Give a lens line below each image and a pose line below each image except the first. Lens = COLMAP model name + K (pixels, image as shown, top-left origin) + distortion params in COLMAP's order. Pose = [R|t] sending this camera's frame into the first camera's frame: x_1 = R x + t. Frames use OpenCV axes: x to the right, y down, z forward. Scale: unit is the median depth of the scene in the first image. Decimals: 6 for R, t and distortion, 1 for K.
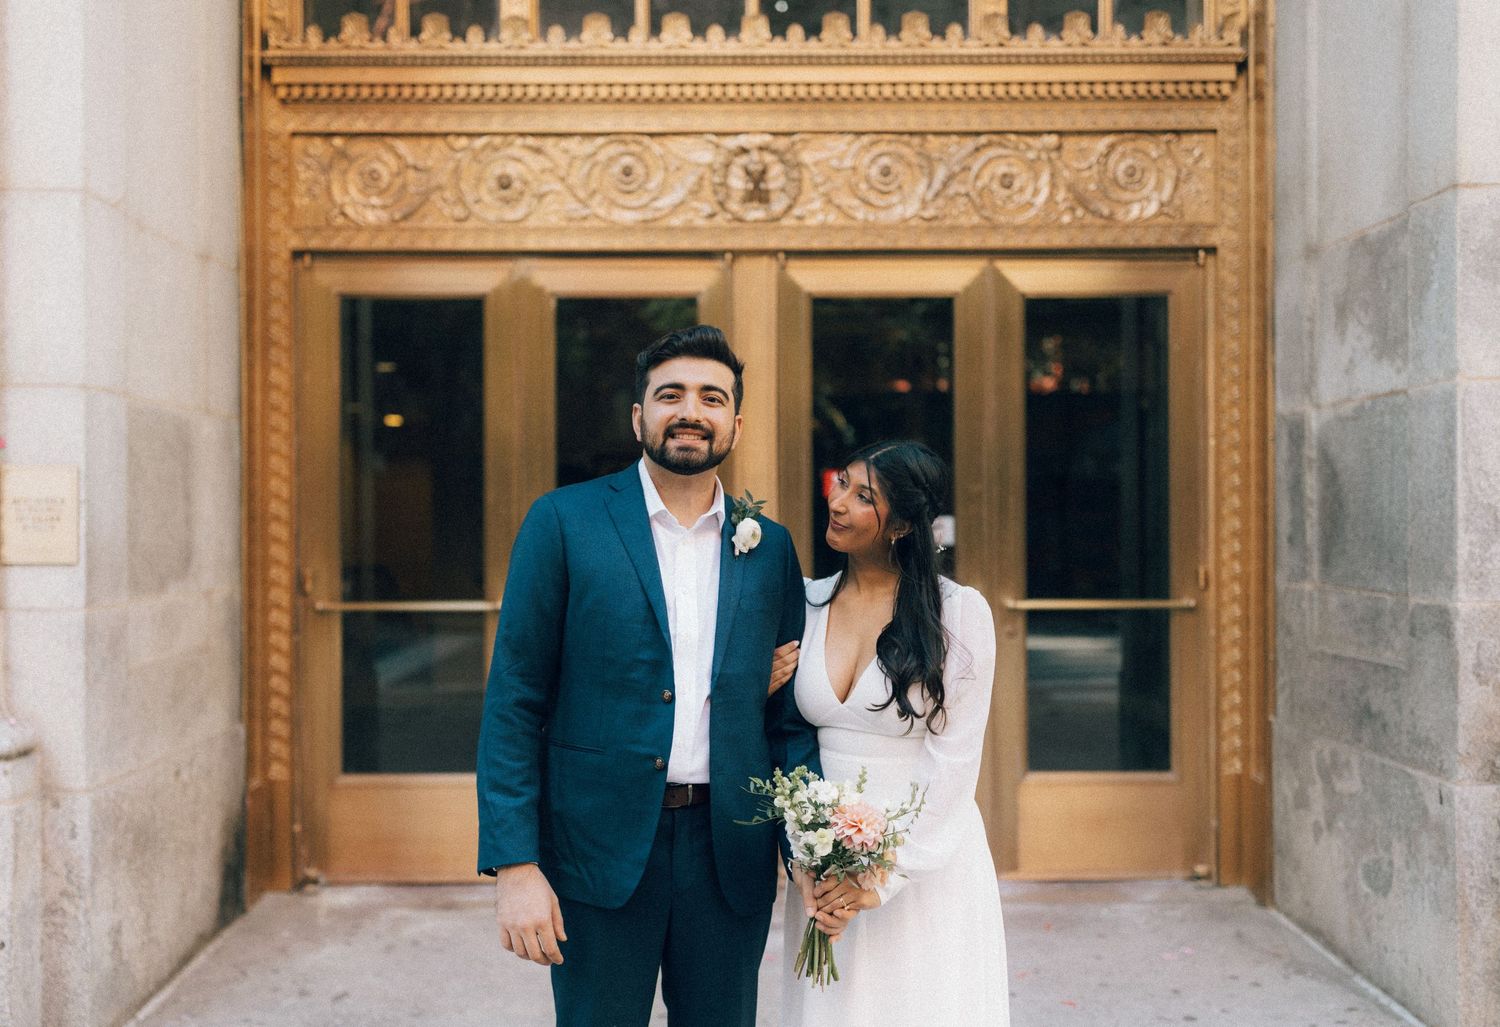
lens RADIAL K [[1521.8, 0, 708.6], [0, 1521.8, 515.0], [0, 0, 1]] dist [0.011250, -0.000268]
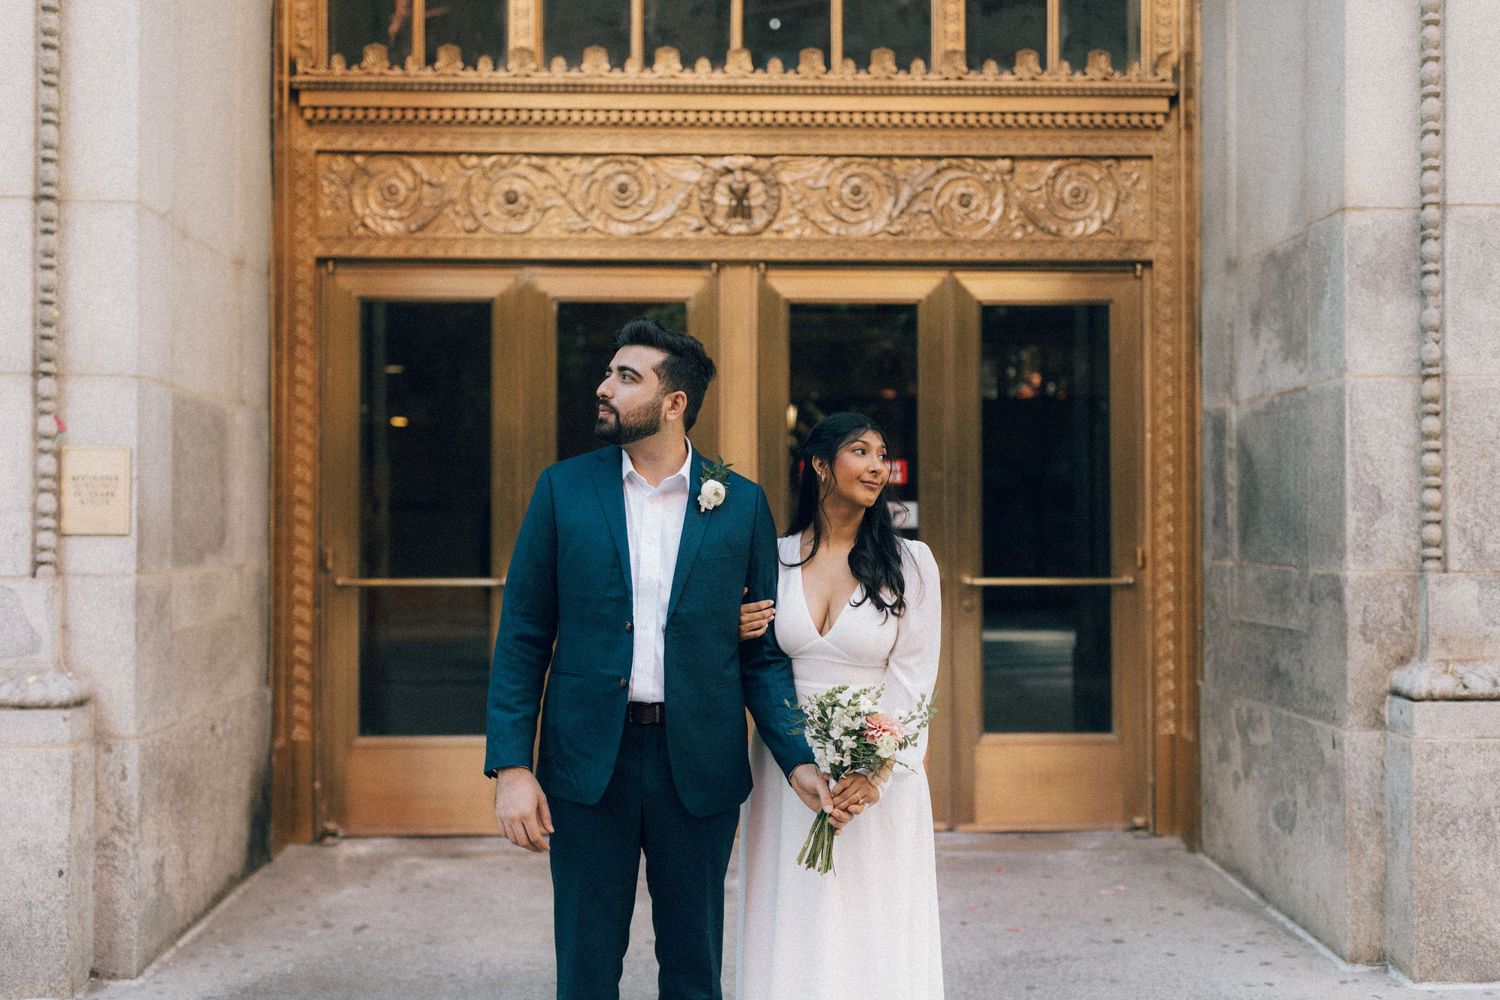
lens RADIAL K [[1534.2, 0, 749.6], [0, 1534.2, 505.6], [0, 0, 1]] dist [0.016797, -0.005778]
pose [[0.999597, 0.002991, 0.028240, 0.007806], [-0.002559, 0.999879, -0.015329, 0.021287], [-0.028282, 0.015251, 0.999484, -0.113331]]
